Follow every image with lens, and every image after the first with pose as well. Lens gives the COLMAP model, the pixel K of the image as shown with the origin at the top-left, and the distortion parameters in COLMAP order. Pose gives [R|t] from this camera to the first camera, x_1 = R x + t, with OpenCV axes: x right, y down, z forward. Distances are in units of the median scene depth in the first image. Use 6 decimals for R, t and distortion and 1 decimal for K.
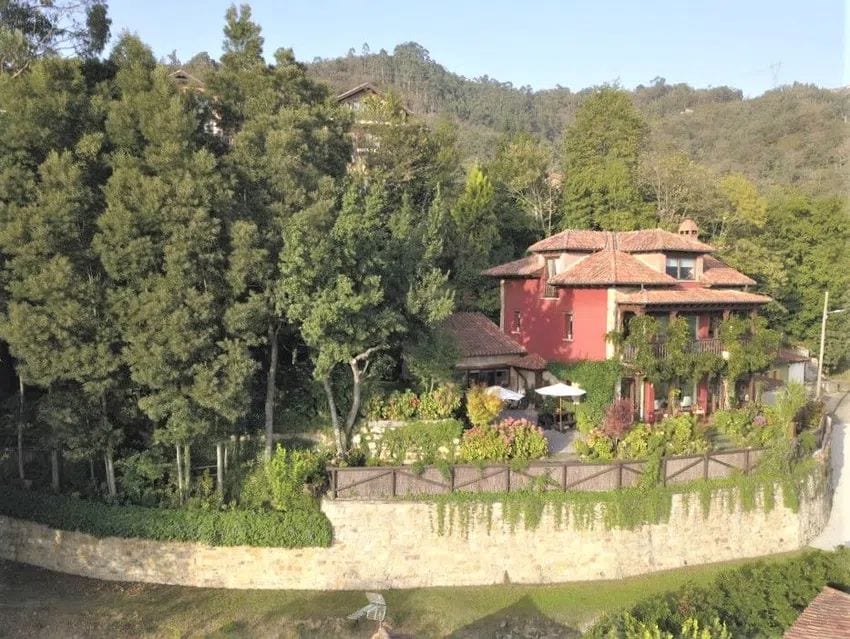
lens RADIAL K [[620.6, 0, 424.6], [0, 620.6, 346.9], [0, 0, 1]] dist [-0.005477, -0.001093]
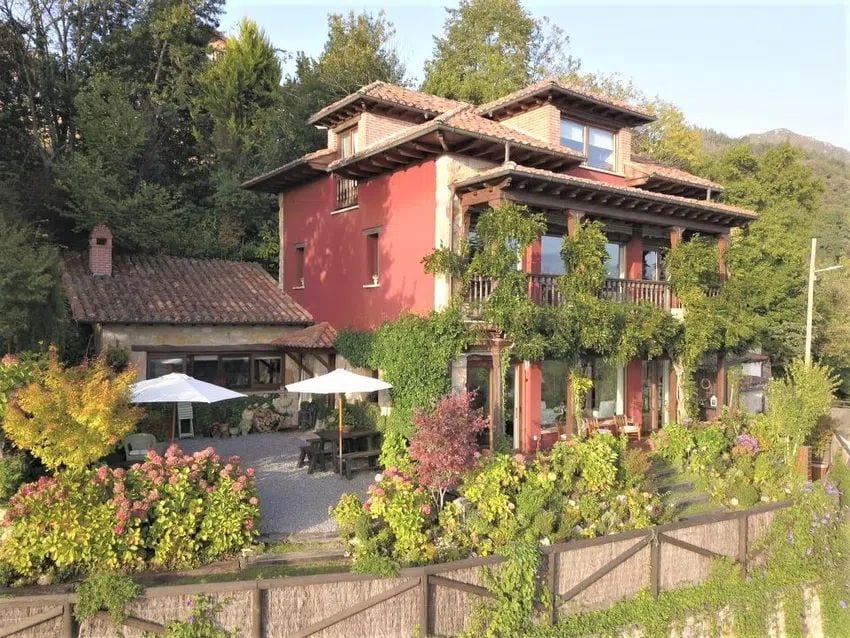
lens RADIAL K [[620.6, 0, 424.6], [0, 620.6, 346.4], [0, 0, 1]] dist [-0.005477, -0.001093]
pose [[0.992696, 0.001842, 0.120626, 0.236238], [0.004240, 0.998733, -0.050140, 0.068366], [-0.120565, 0.050285, 0.991431, 0.563945]]
